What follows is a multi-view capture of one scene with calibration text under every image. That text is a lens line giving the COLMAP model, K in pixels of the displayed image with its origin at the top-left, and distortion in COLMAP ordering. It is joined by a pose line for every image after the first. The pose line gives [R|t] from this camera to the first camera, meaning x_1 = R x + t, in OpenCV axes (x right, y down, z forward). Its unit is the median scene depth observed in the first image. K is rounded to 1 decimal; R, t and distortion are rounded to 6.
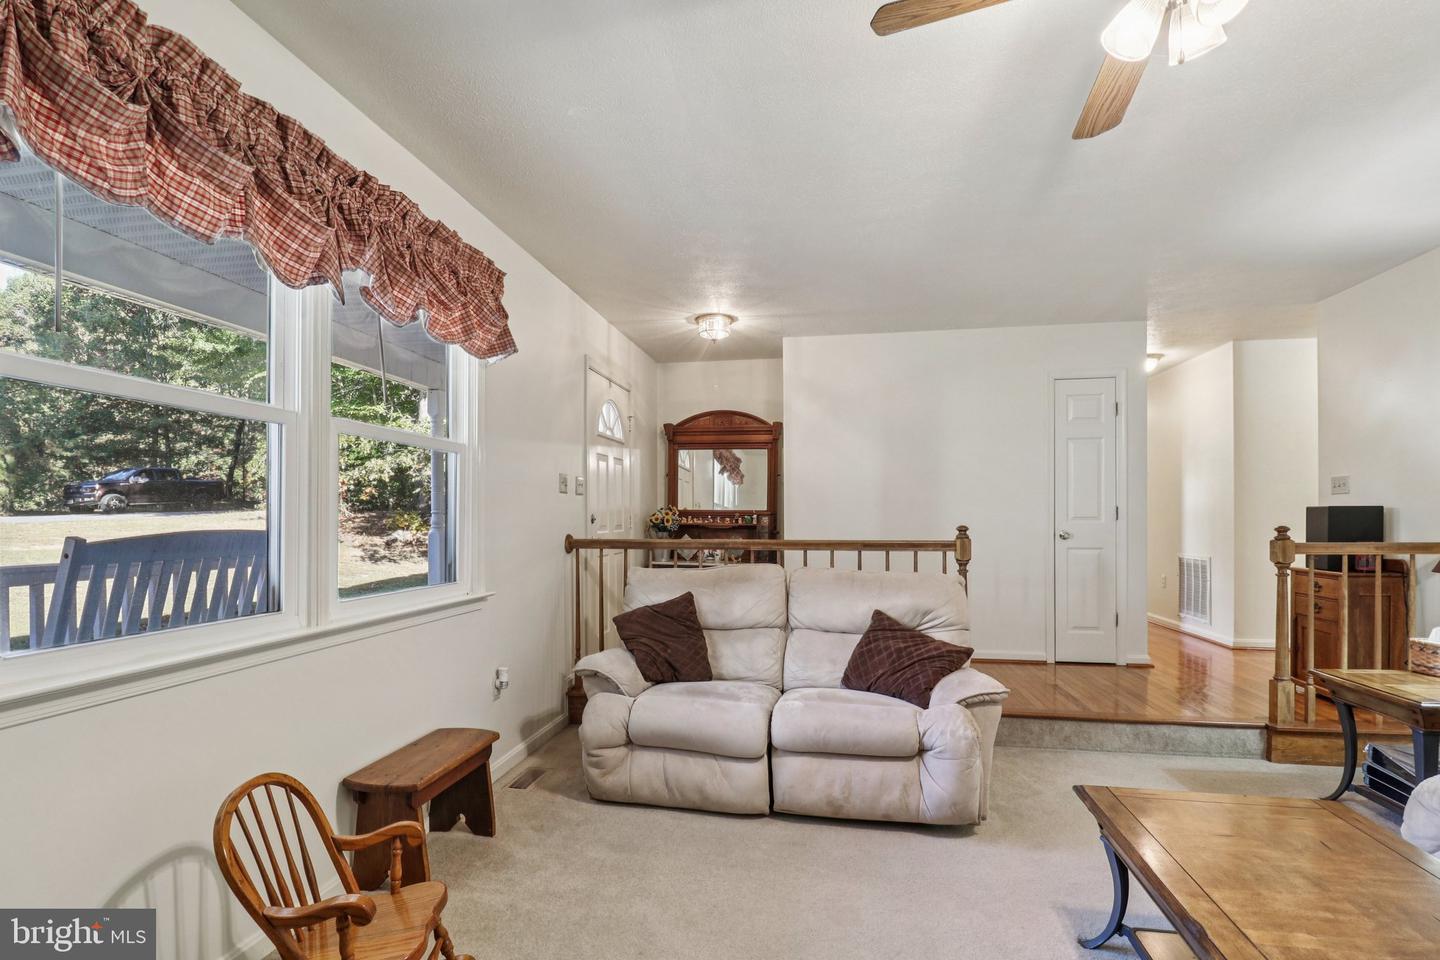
lens RADIAL K [[679.9, 0, 704.7], [0, 679.9, 512.4], [0, 0, 1]] dist [-0.001412, -0.015430]
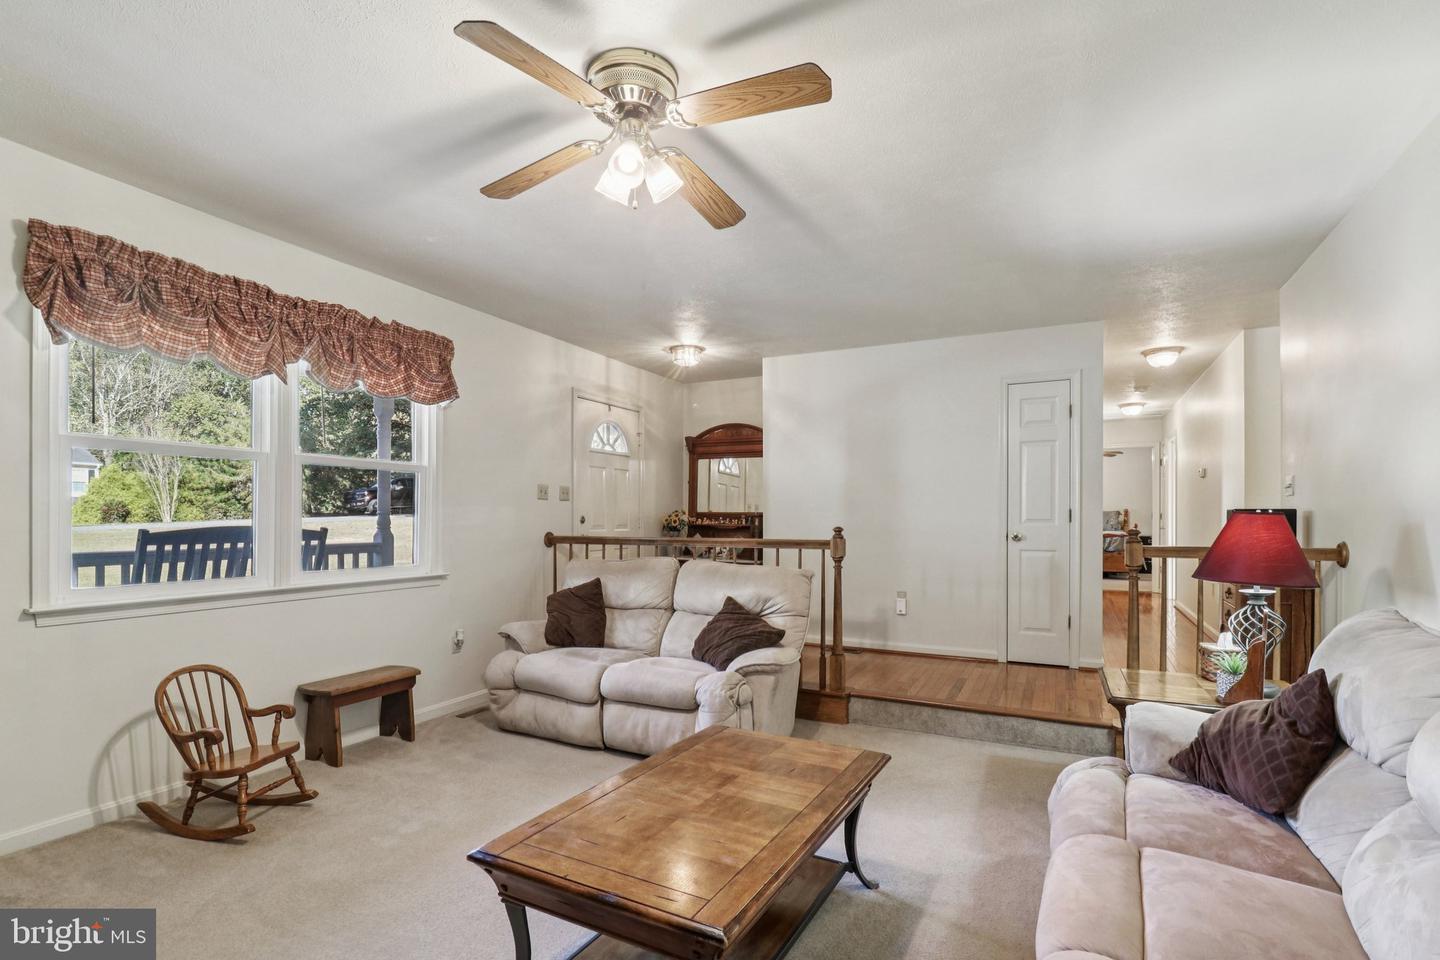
lens RADIAL K [[679.9, 0, 704.7], [0, 679.9, 512.4], [0, 0, 1]] dist [-0.001412, -0.015430]
pose [[0.958431, -0.000865, -0.285324, 0.518180], [0.000276, 0.999998, -0.002106, -0.001901], [0.285325, 0.001940, 0.958429, -0.148359]]
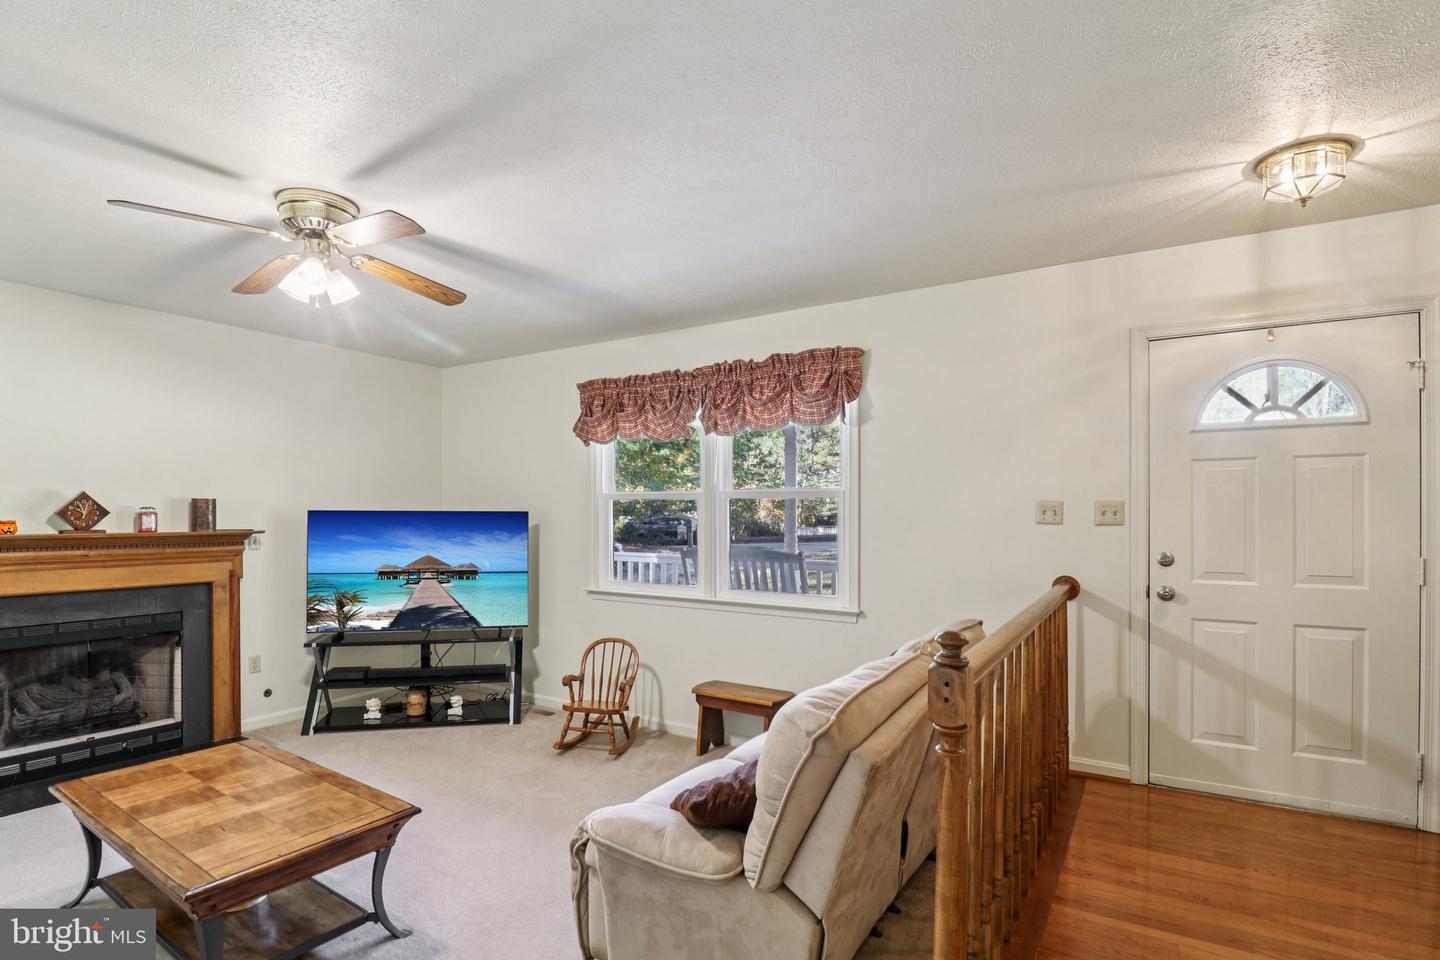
lens RADIAL K [[685.8, 0, 716.9], [0, 685.8, 513.5], [0, 0, 1]] dist [-0.002148, -0.011360]
pose [[-0.362486, -0.007523, -0.931959, 0.818510], [0.001169, 0.999963, -0.008527, -0.041191], [0.931989, -0.004181, -0.362463, 1.088249]]
